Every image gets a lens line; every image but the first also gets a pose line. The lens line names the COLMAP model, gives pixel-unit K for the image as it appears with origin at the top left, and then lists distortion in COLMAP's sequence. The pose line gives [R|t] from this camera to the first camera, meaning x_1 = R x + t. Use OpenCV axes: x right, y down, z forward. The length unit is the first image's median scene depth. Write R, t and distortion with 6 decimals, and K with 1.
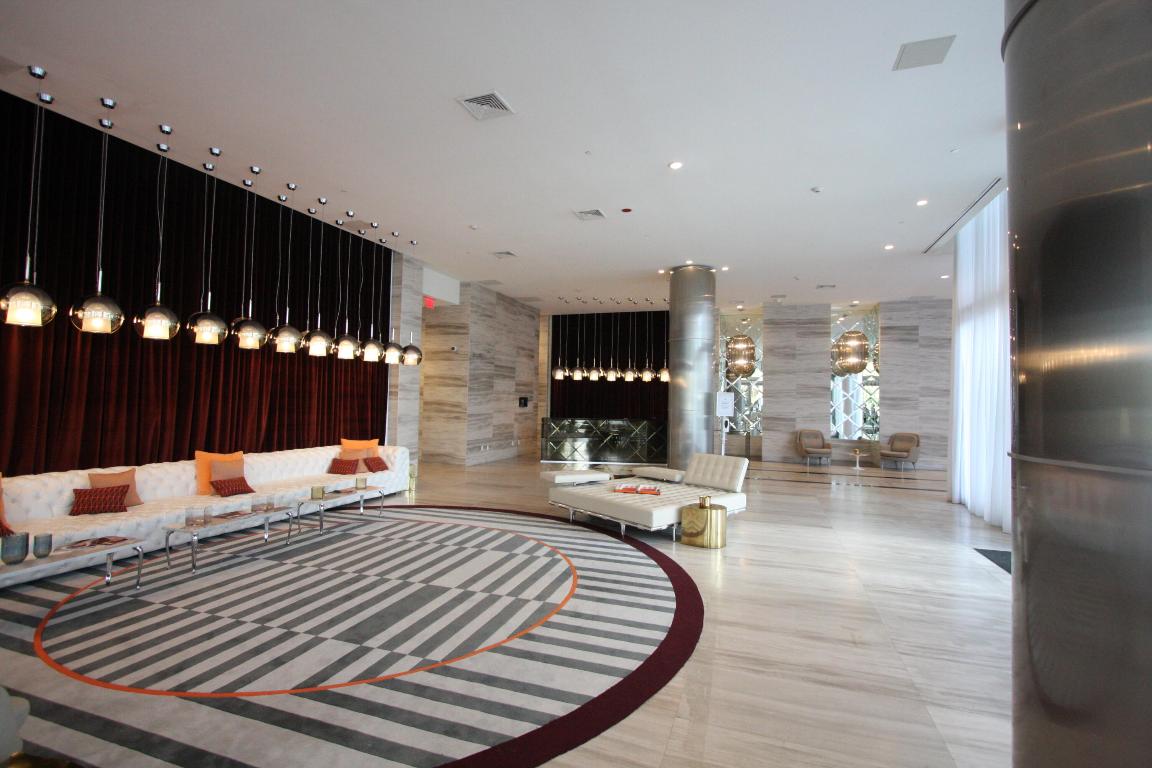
lens RADIAL K [[531.6, 0, 571.3], [0, 531.6, 381.8], [0, 0, 1]] dist [0.014765, -0.000607]
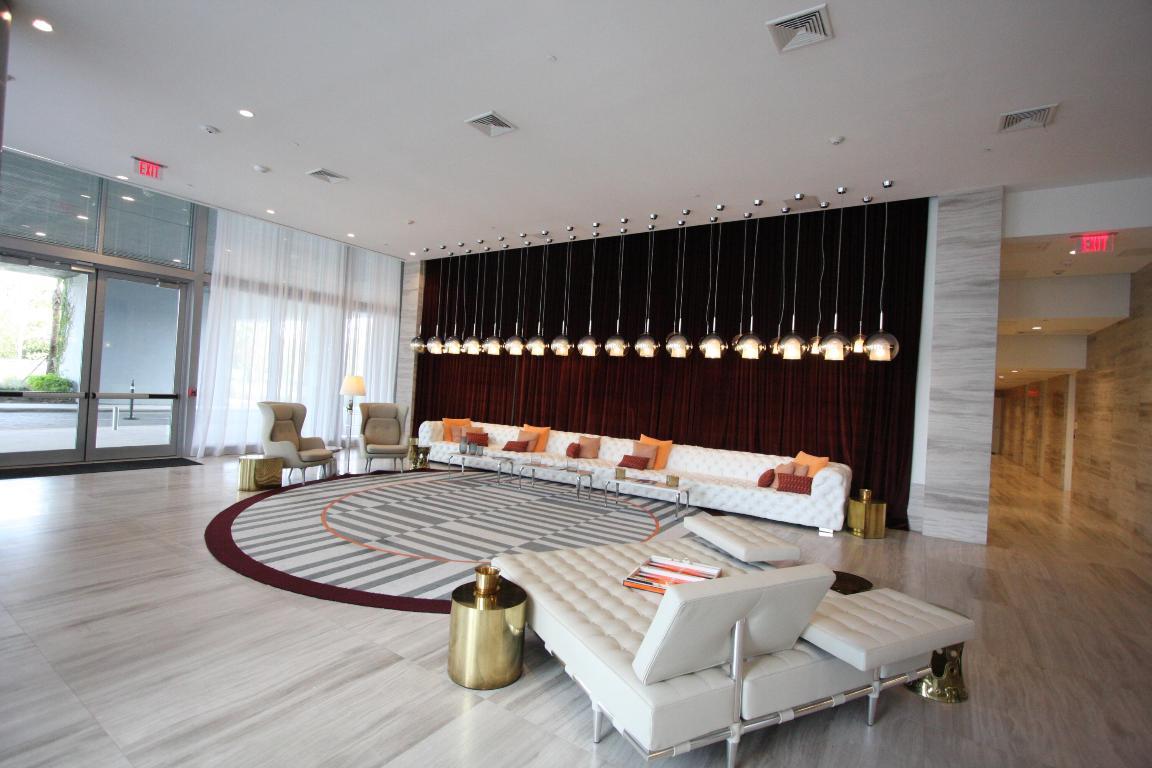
lens RADIAL K [[531.6, 0, 570.7], [0, 531.6, 384.2], [0, 0, 1]] dist [0.014765, -0.000607]
pose [[-0.241506, -0.040549, -0.969552, 0.857188], [-0.024276, 0.999066, -0.035736, 0.061022], [0.970096, 0.014907, -0.242265, 1.399858]]
